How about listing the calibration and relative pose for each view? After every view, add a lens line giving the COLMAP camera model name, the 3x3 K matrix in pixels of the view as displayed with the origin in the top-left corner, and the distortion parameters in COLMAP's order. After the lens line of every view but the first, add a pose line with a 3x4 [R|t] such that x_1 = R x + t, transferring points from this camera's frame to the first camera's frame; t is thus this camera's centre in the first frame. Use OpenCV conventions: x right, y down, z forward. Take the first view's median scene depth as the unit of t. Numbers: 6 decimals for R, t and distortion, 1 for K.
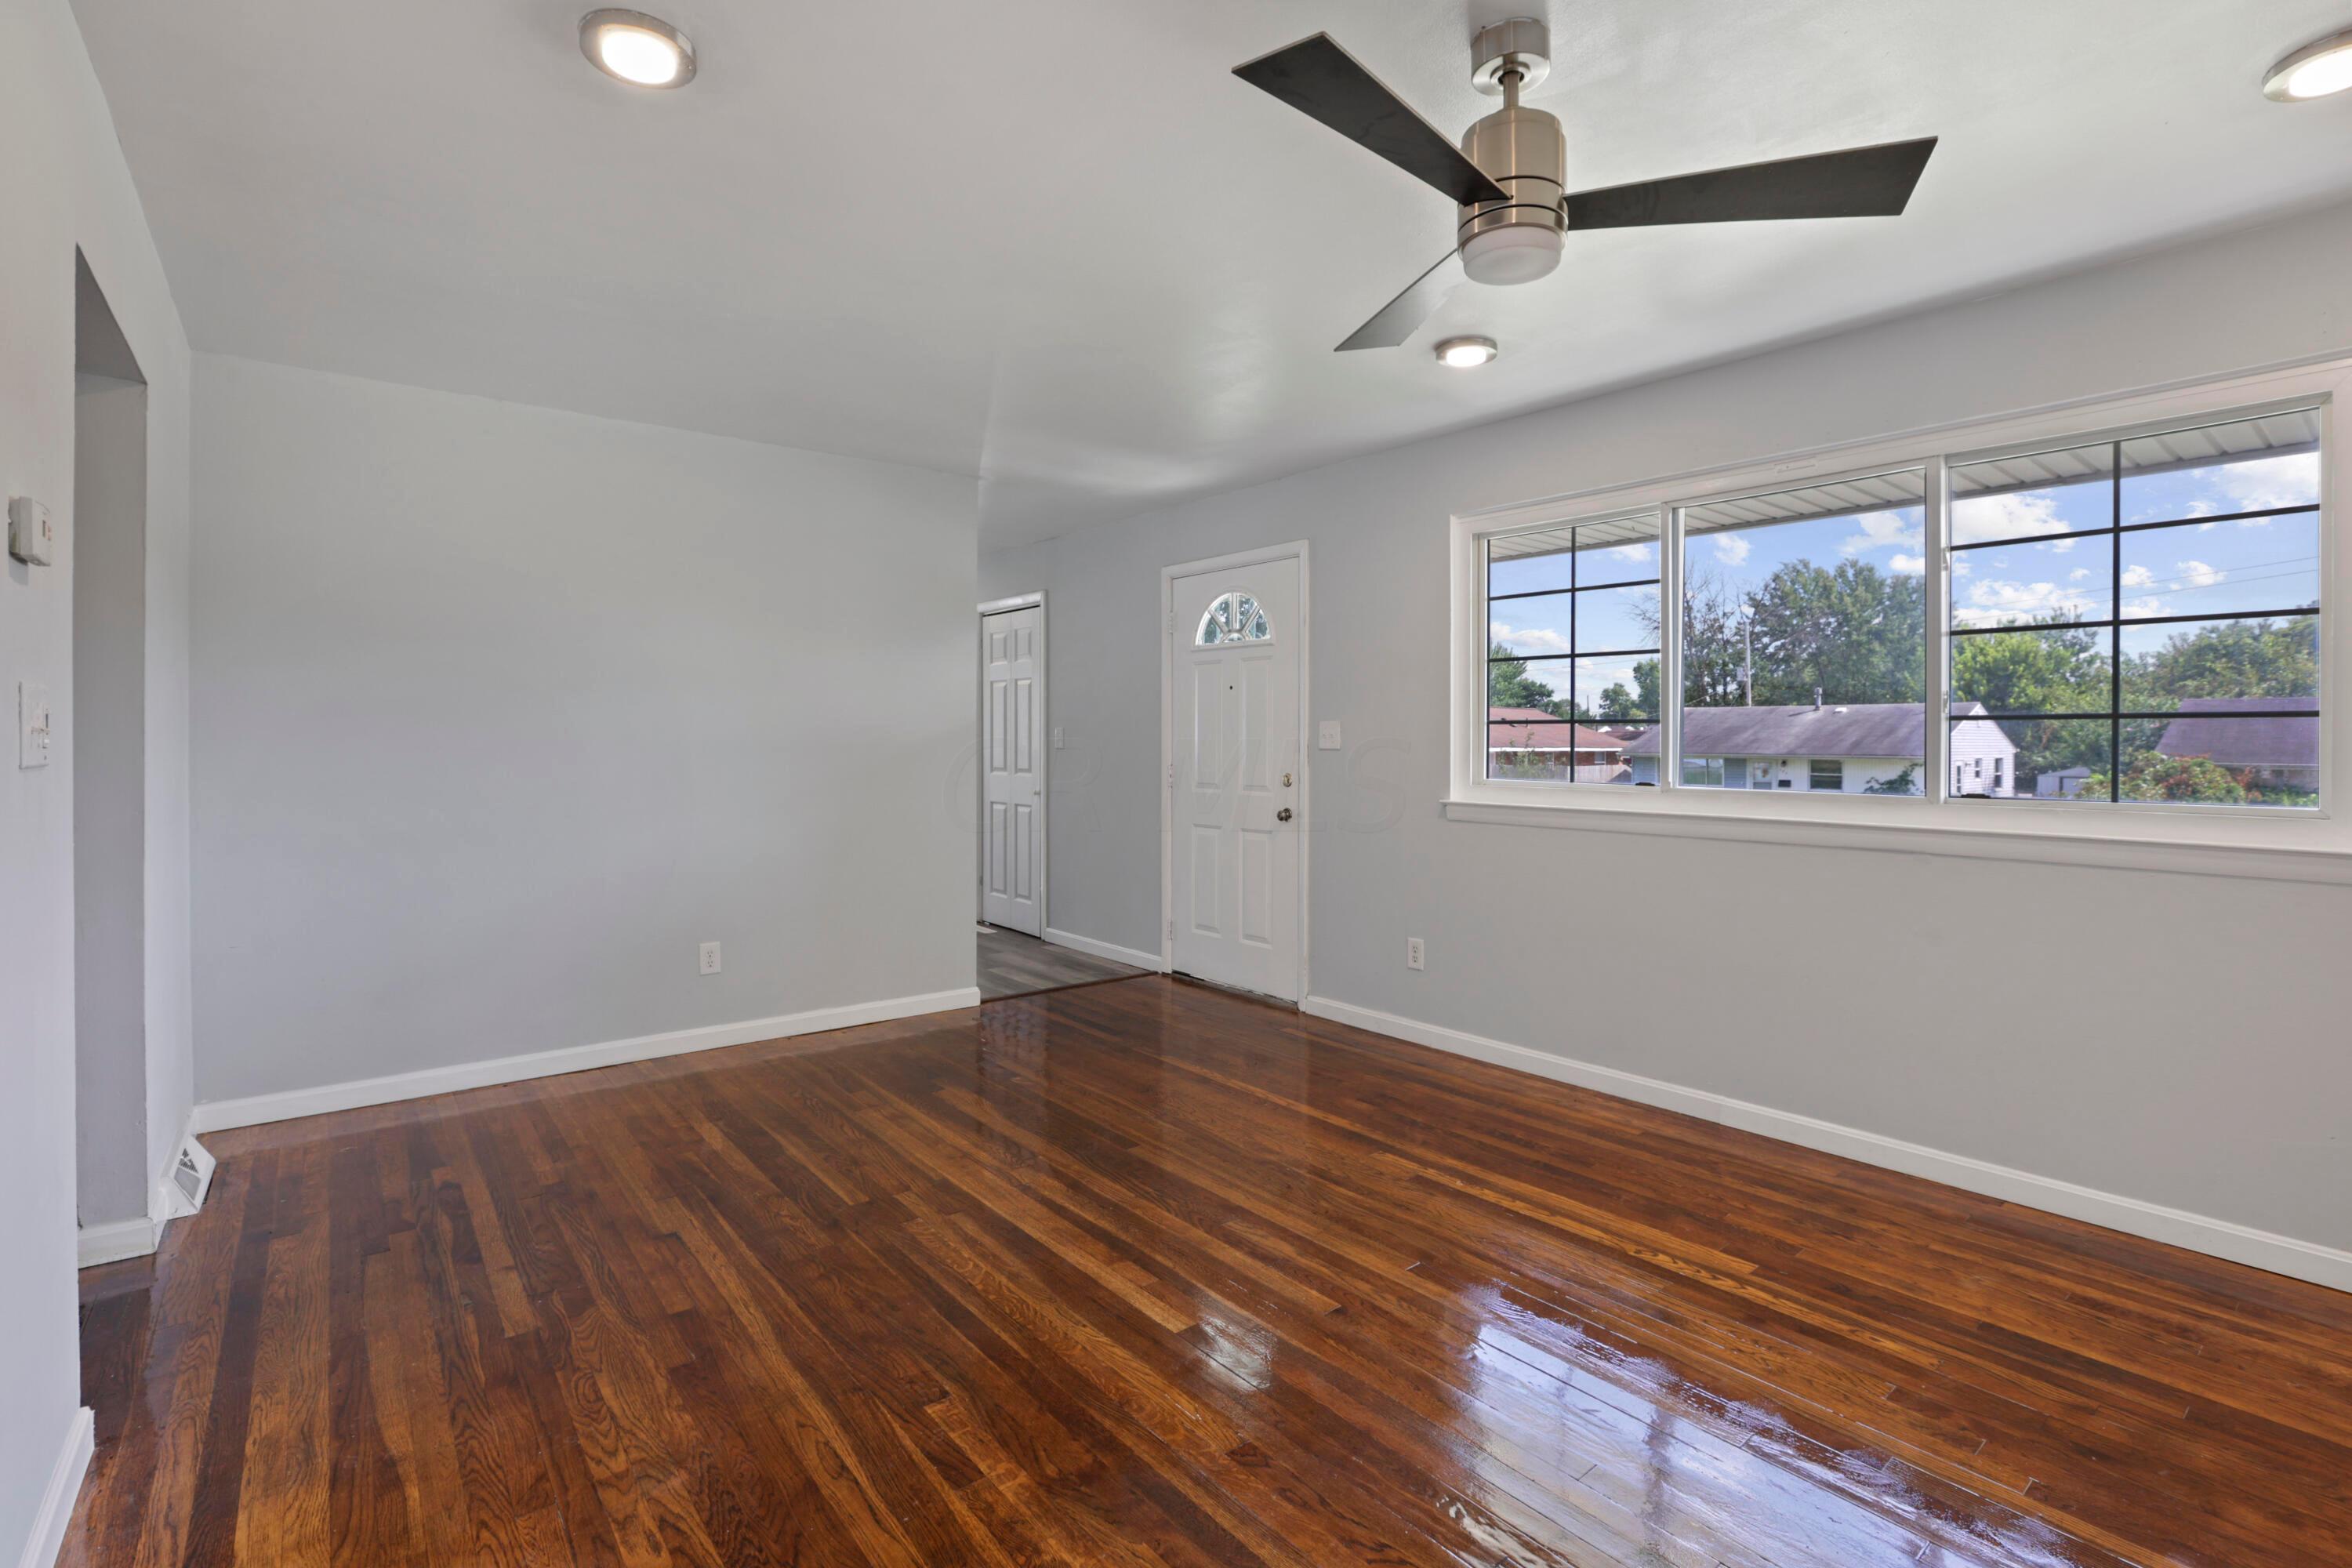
lens RADIAL K [[1077.5, 0, 1174.5], [0, 1077.5, 759.1], [0, 0, 1]] dist [-0.064735, 0.017886]
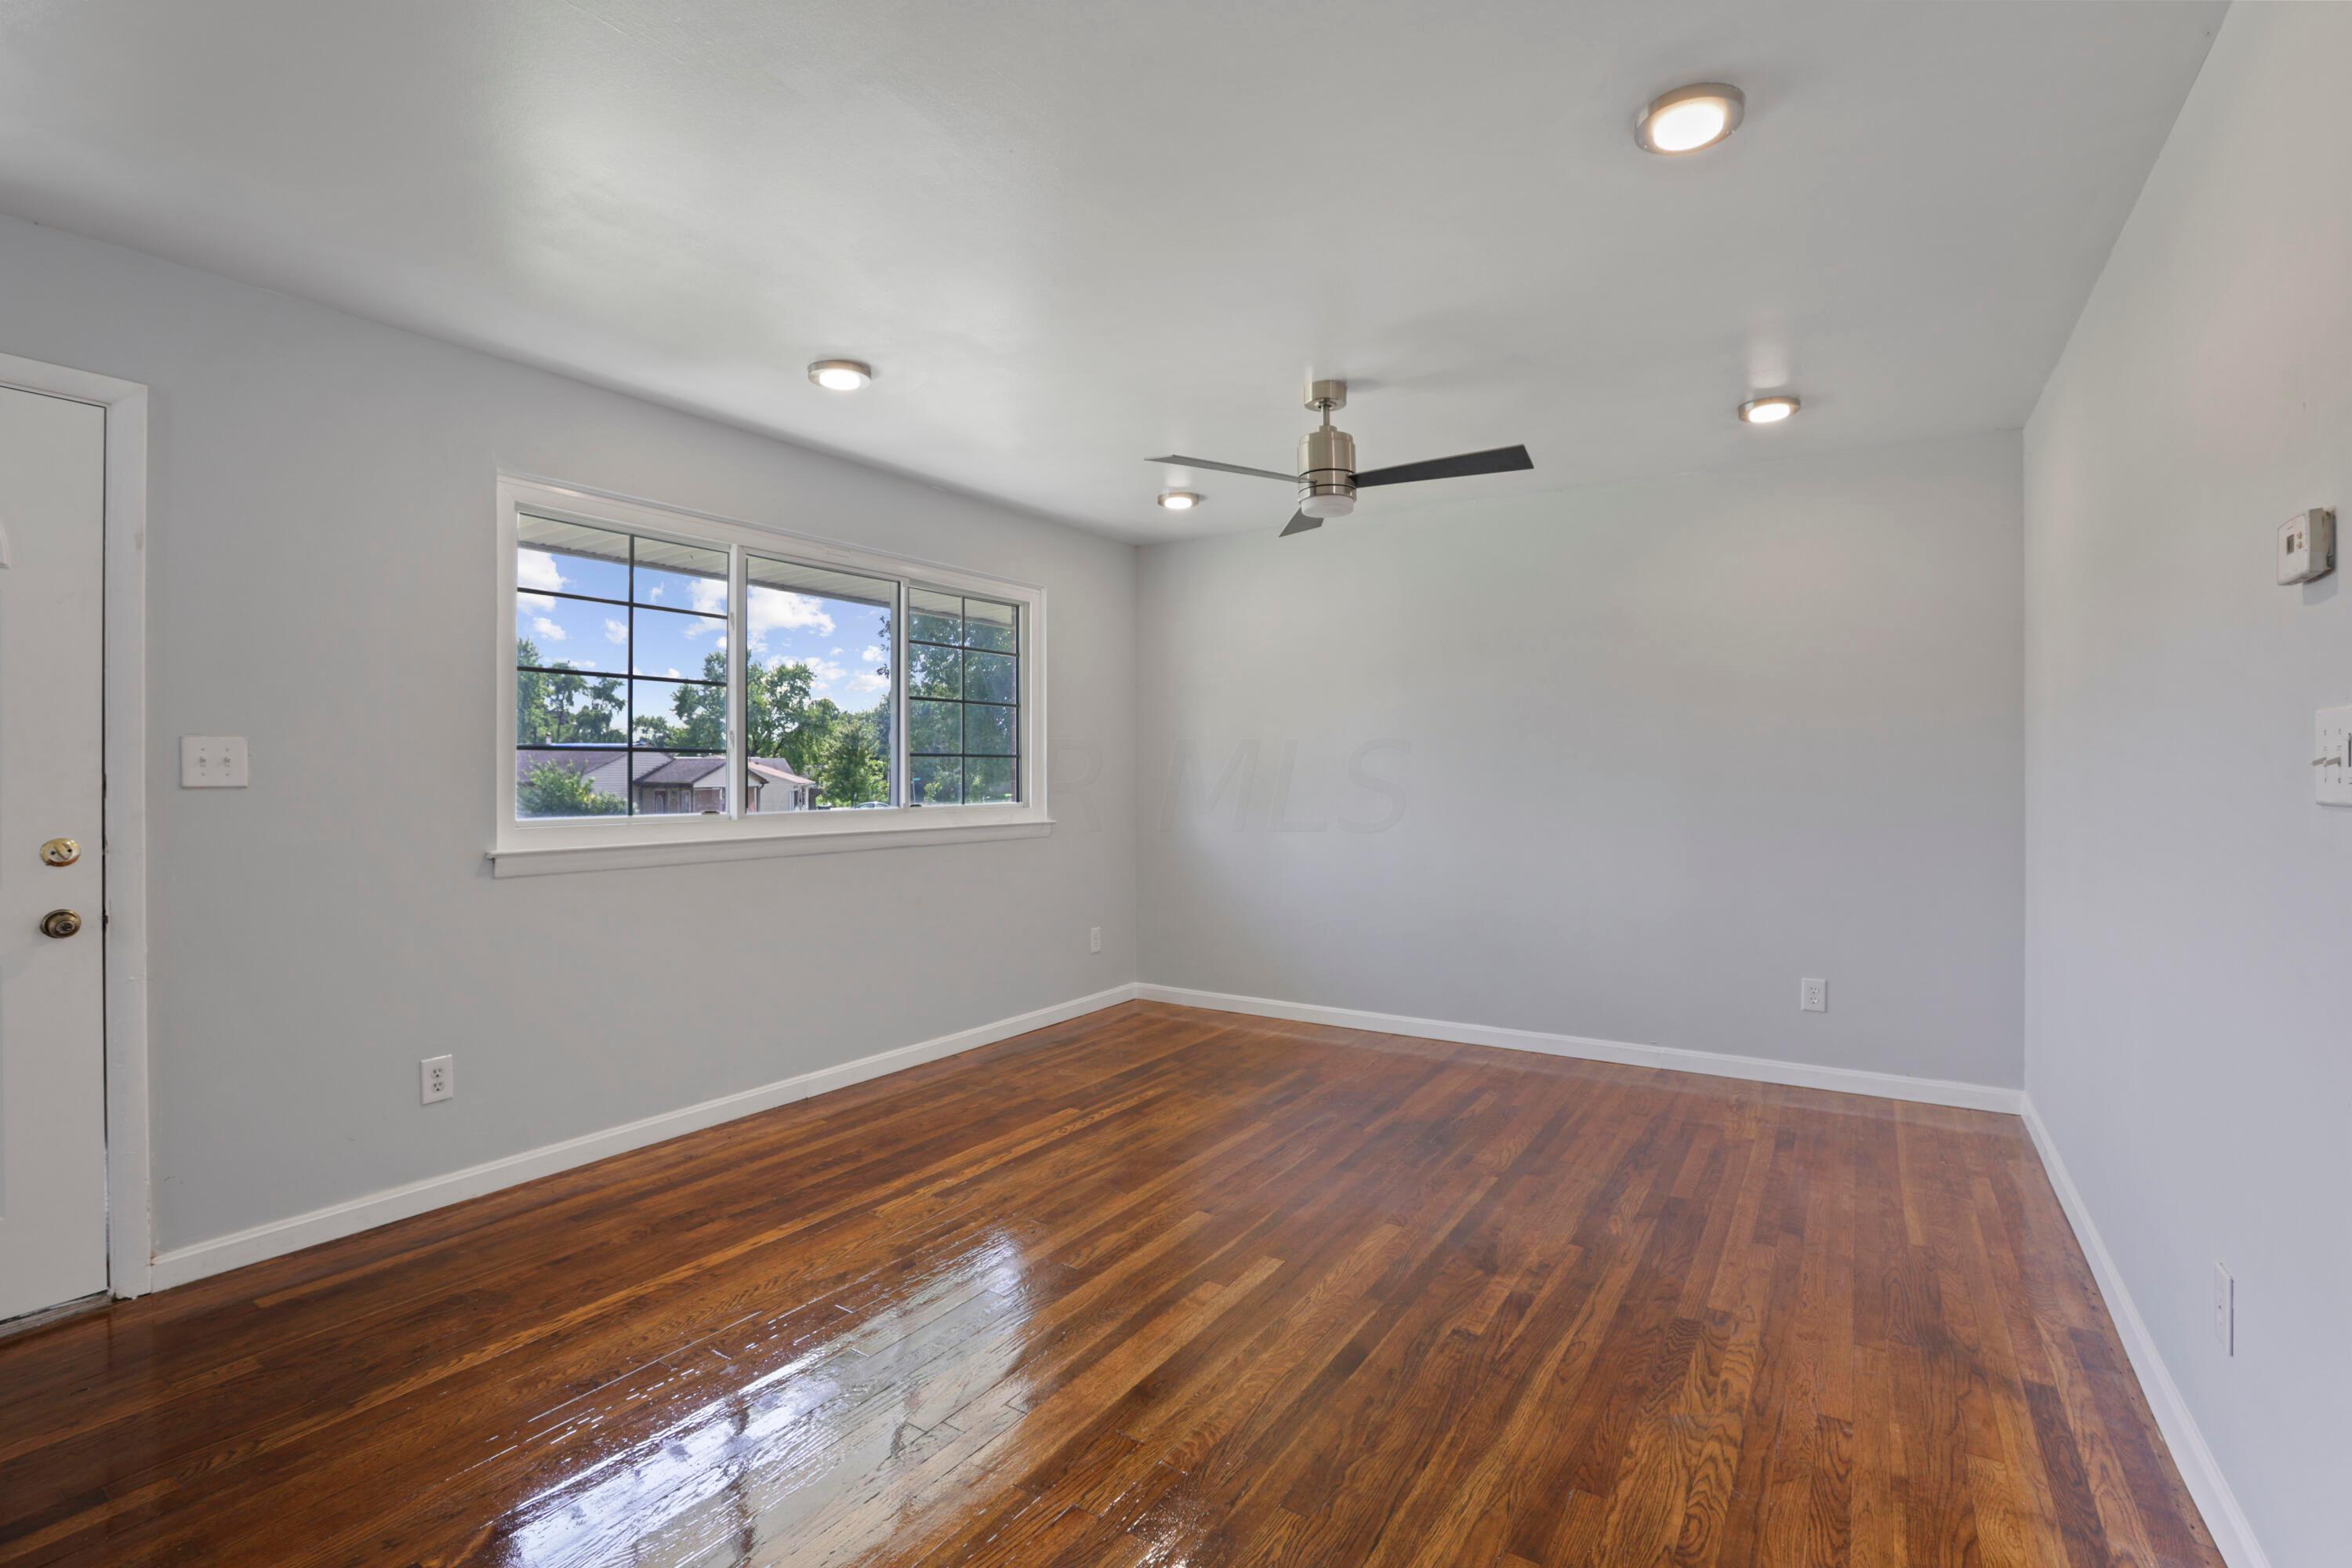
lens RADIAL K [[1077.5, 0, 1174.5], [0, 1077.5, 759.1], [0, 0, 1]] dist [-0.064735, 0.017886]
pose [[-0.312318, 0.006463, 0.949956, -0.910171], [0.016557, 0.999862, -0.001359, -0.025818], [-0.949833, 0.015304, -0.312382, 1.216250]]
